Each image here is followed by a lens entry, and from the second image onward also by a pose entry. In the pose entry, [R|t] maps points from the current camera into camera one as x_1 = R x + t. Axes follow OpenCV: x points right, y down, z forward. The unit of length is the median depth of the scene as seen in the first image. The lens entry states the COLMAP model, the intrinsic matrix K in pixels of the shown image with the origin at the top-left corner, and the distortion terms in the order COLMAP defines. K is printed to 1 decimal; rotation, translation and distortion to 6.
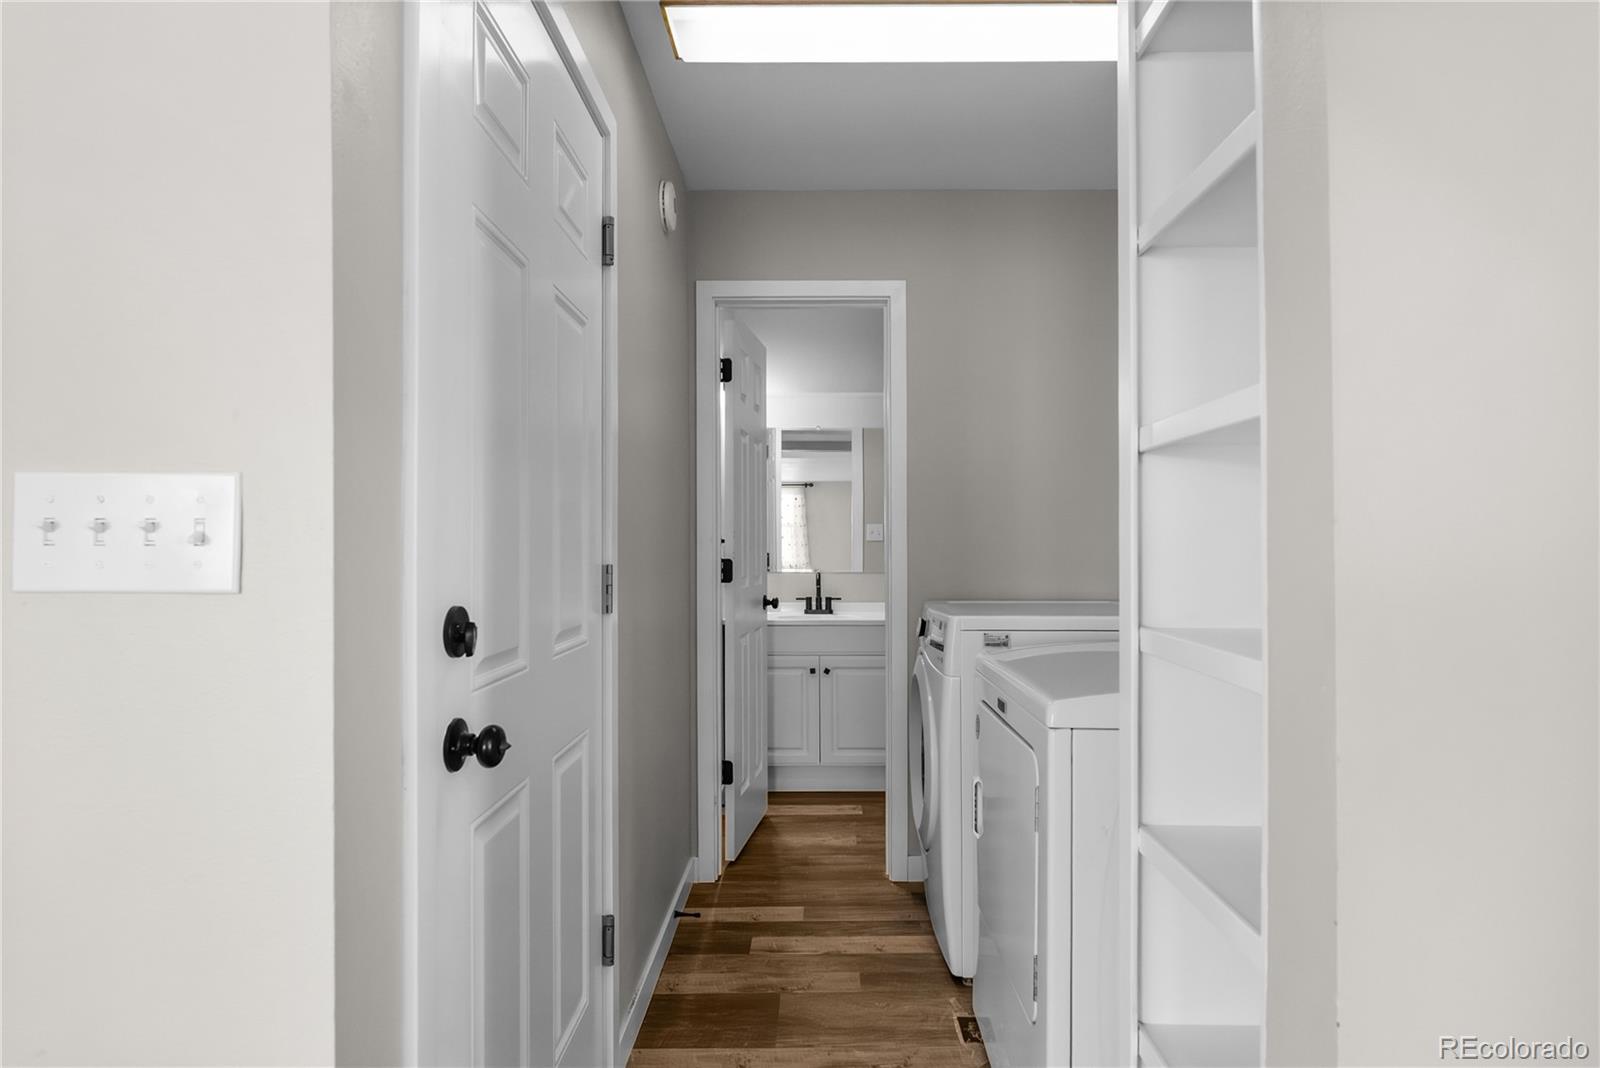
lens RADIAL K [[839.9, 0, 800.8], [0, 839.9, 540.2], [0, 0, 1]] dist [-0.011523, 0.002180]
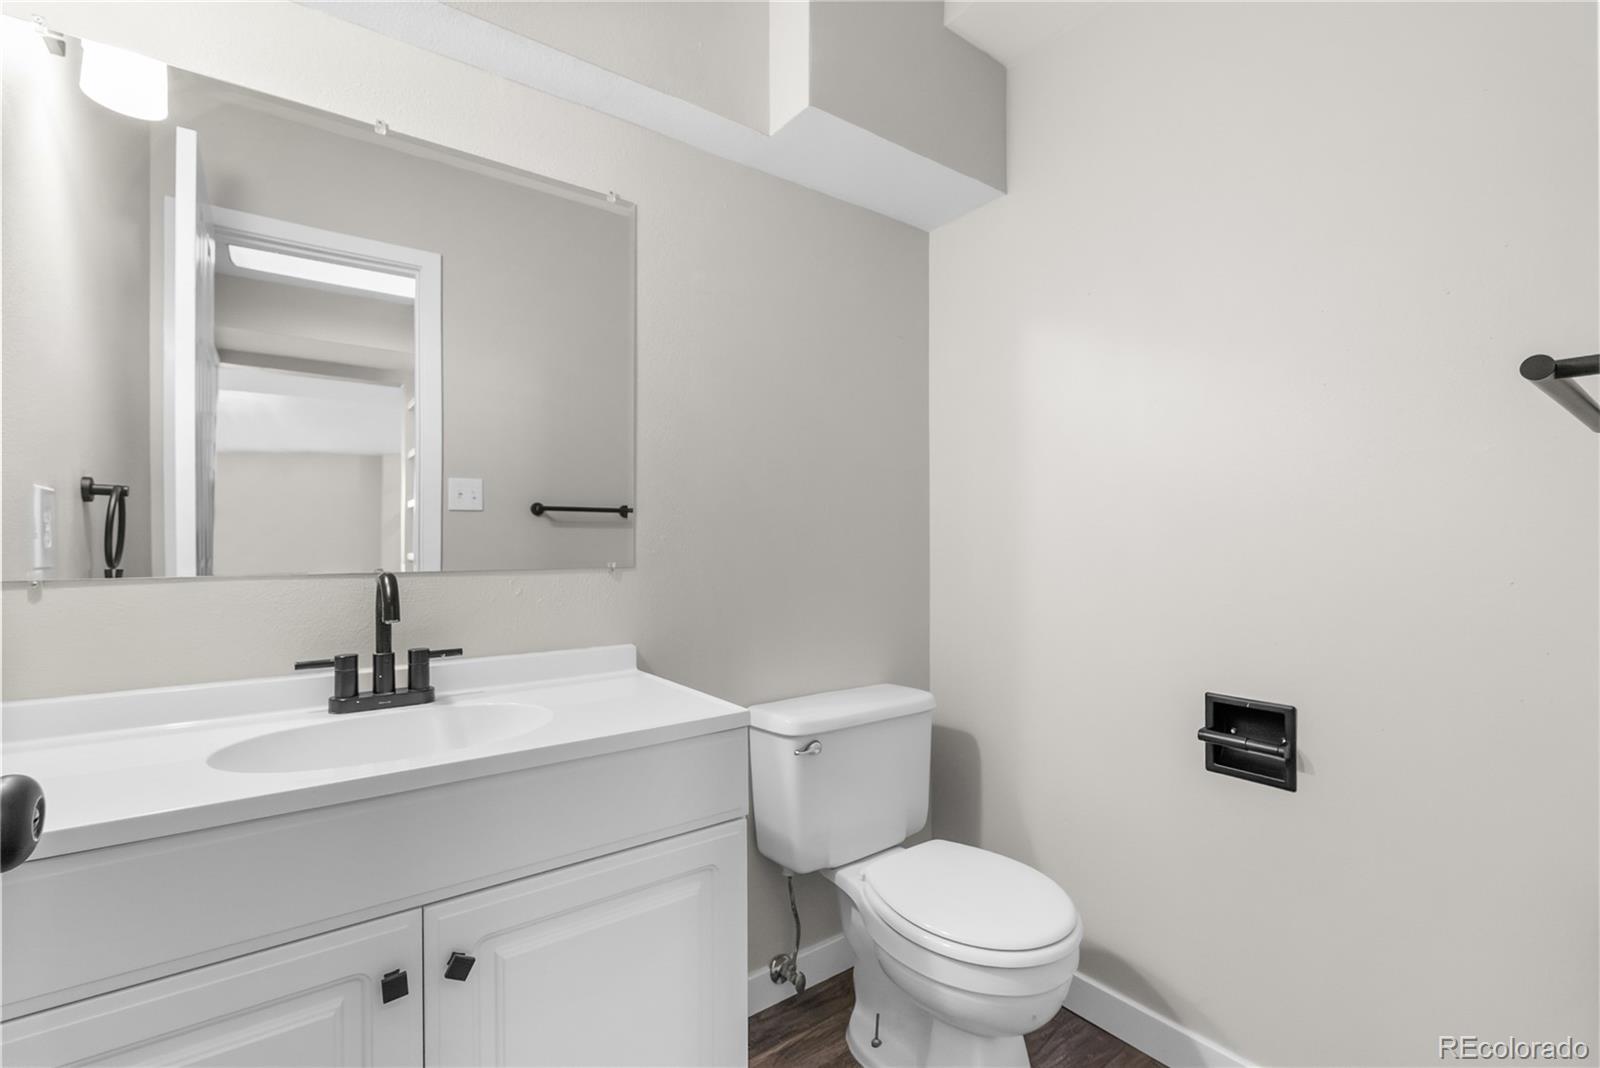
lens RADIAL K [[708.9, 0, 802.5], [0, 708.9, 534.7], [0, 0, 1]] dist [-0.008674, 0.001560]
pose [[0.799177, 0.003458, 0.601086, -0.016333], [-0.000188, 0.999985, -0.005502, 0.032921], [-0.601096, 0.004284, 0.799165, 0.907690]]
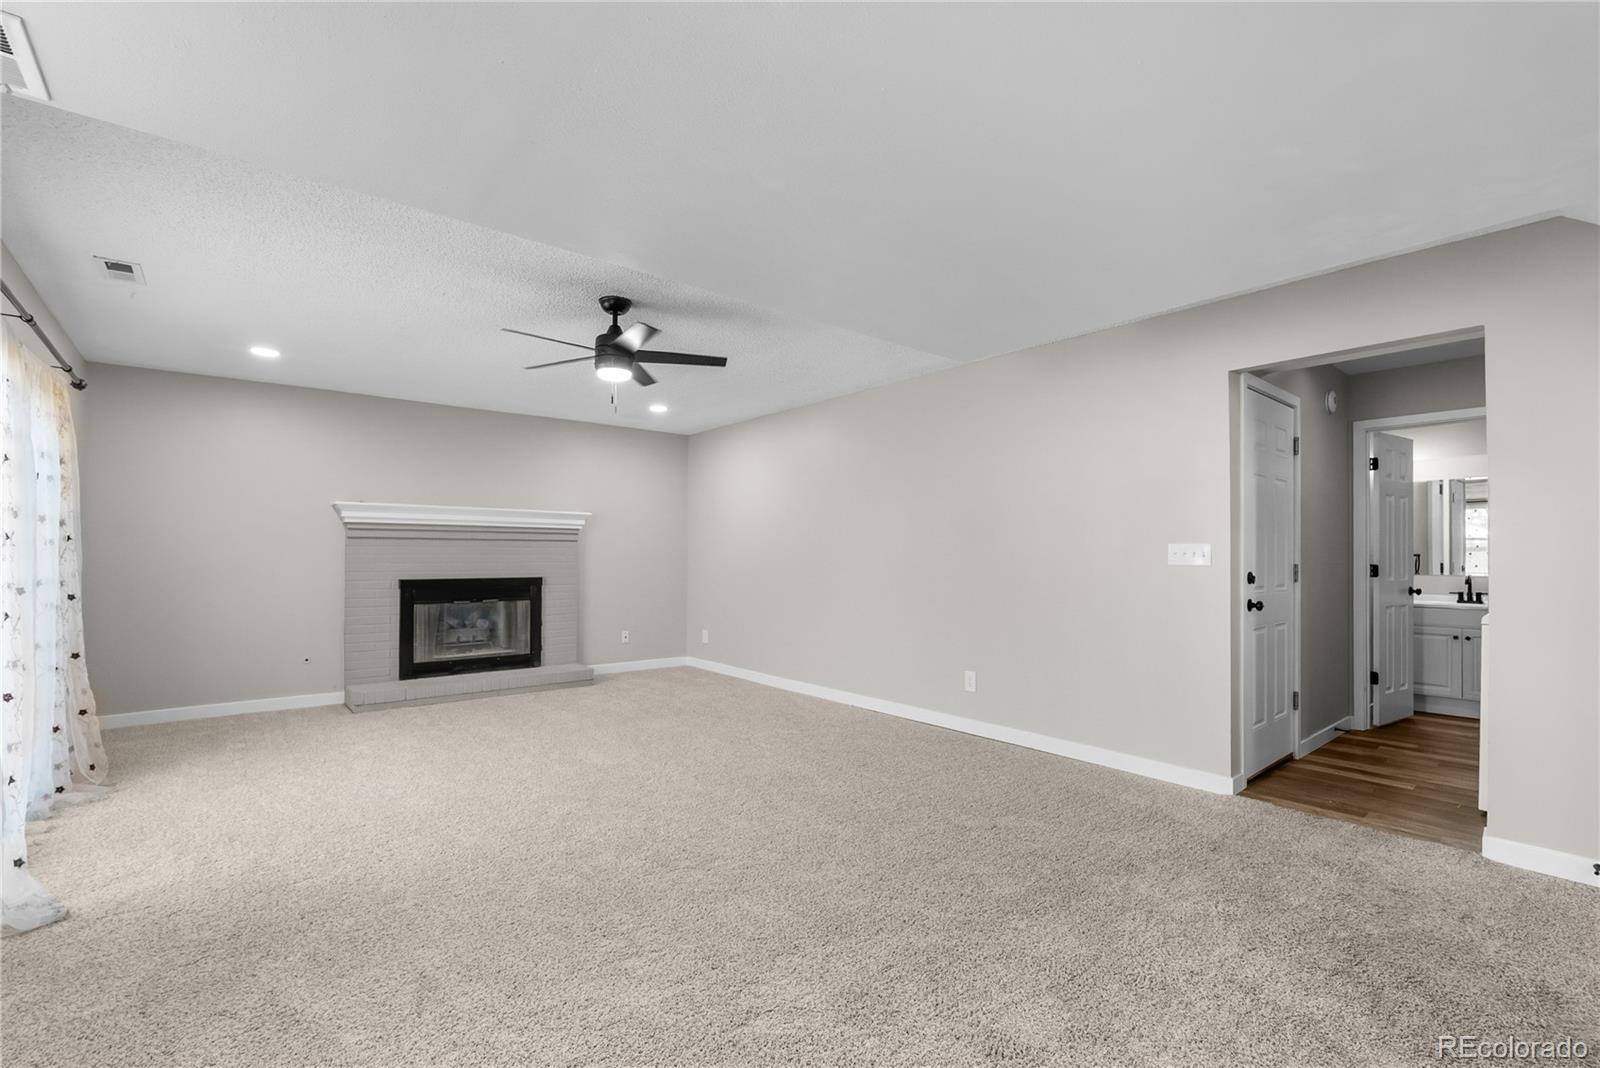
lens RADIAL K [[708.9, 0, 805.9], [0, 708.9, 554.8], [0, 0, 1]] dist [-0.008674, 0.001560]
pose [[0.659178, 0.001574, -0.751985, 0.241067], [0.001678, 0.999992, 0.003564, -0.006652], [0.751985, -0.003611, 0.659170, -0.925948]]
